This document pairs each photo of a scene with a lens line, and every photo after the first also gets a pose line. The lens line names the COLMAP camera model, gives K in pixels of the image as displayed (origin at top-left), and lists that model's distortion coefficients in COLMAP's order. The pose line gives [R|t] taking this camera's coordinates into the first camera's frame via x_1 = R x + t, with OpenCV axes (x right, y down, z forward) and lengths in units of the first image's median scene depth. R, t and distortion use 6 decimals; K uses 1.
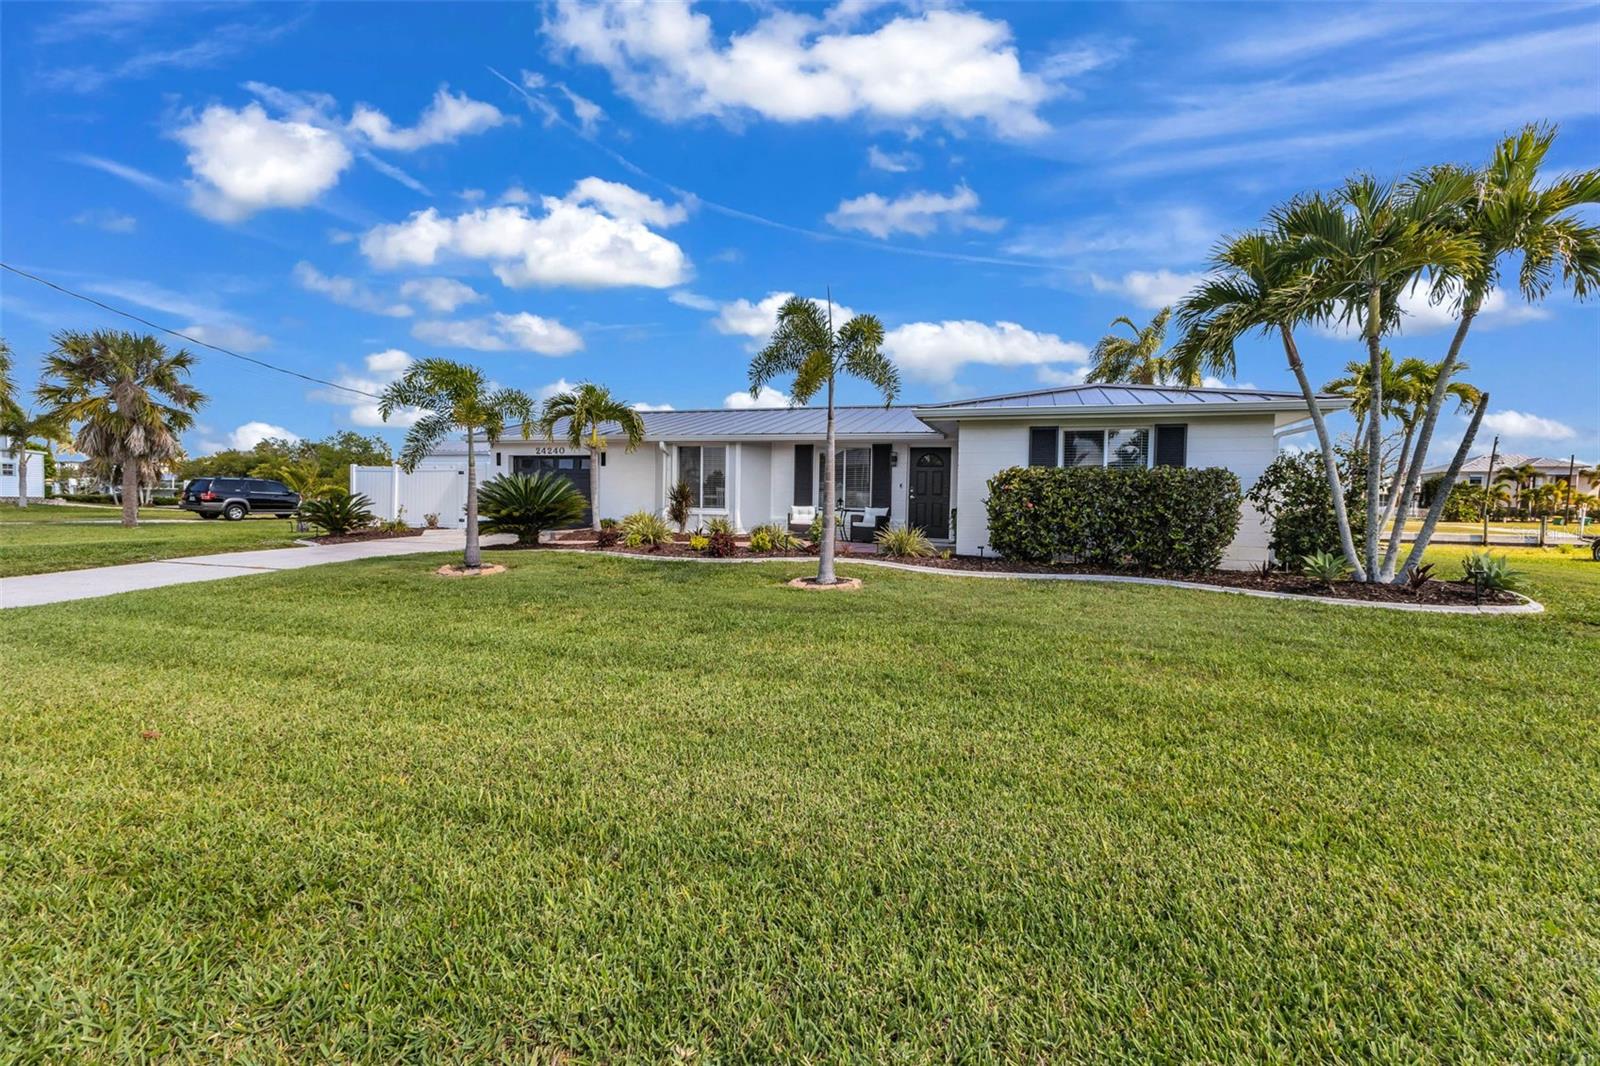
lens RADIAL K [[686.0, 0, 800.0], [0, 686.0, 533.0], [0, 0, 1]] dist [-0.001897, -0.000266]
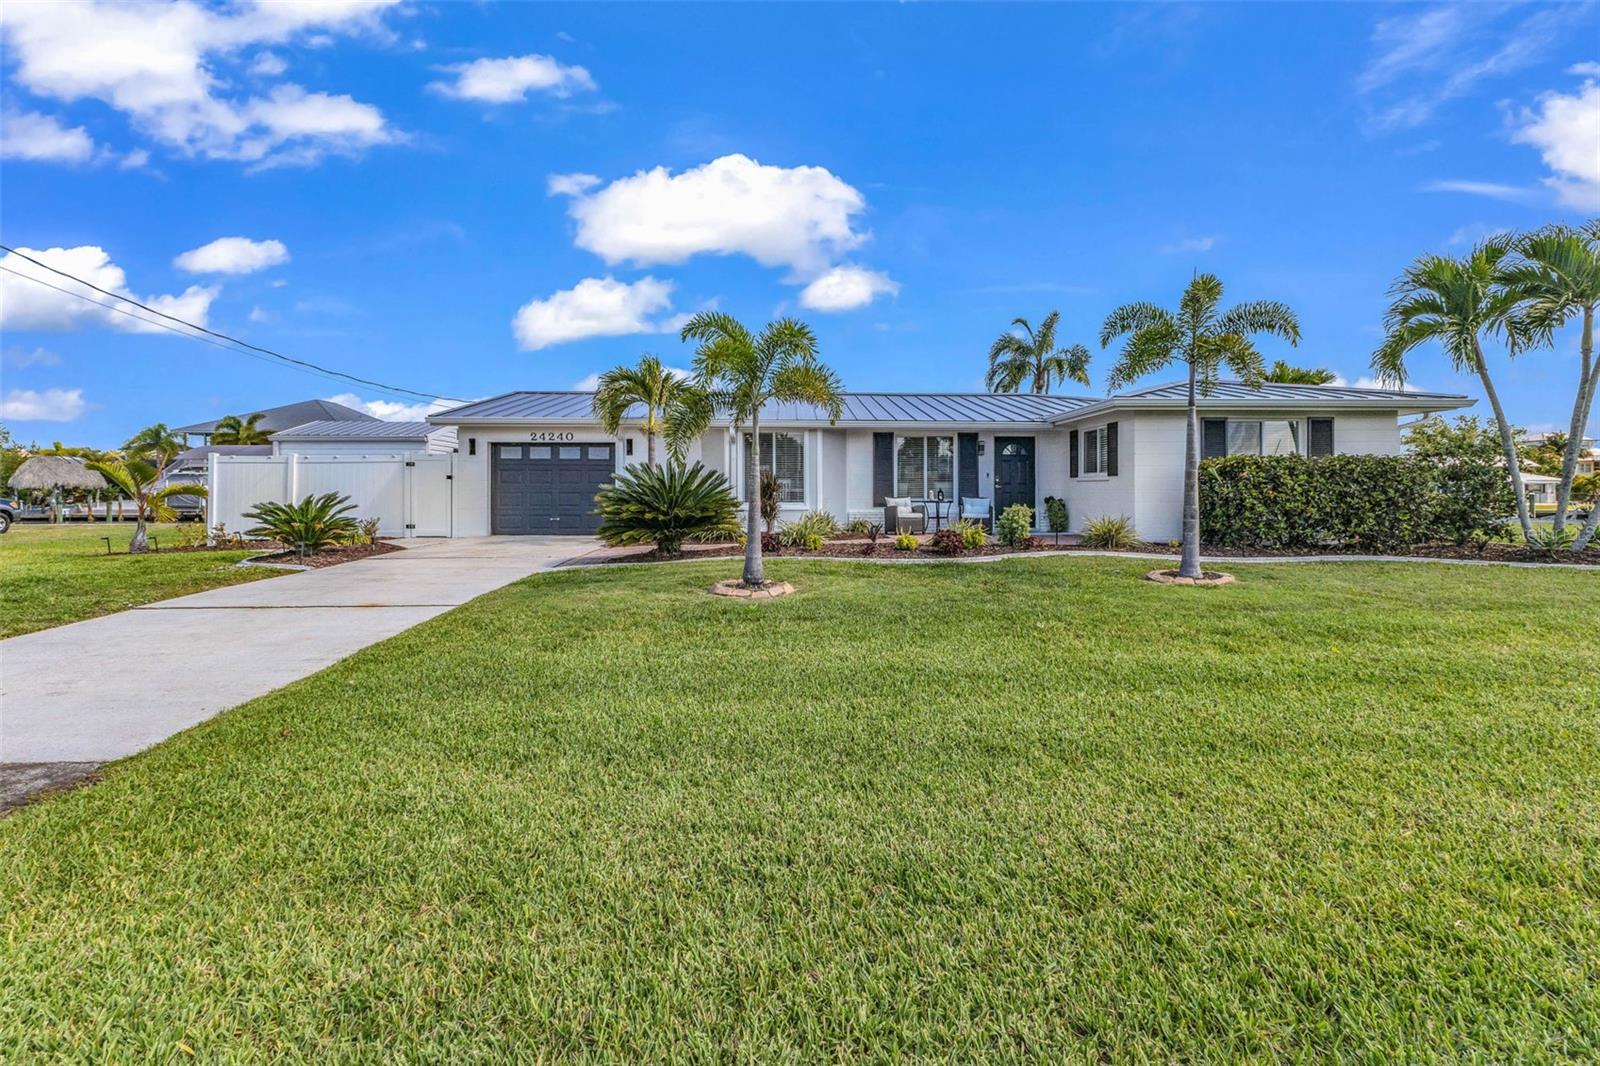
lens RADIAL K [[686.0, 0, 800.0], [0, 686.0, 533.0], [0, 0, 1]] dist [-0.001897, -0.000266]
pose [[0.935819, -0.040076, 0.350195, -0.457888], [0.034936, 0.999169, 0.020986, -0.016166], [-0.350745, -0.007405, 0.936442, 0.176023]]
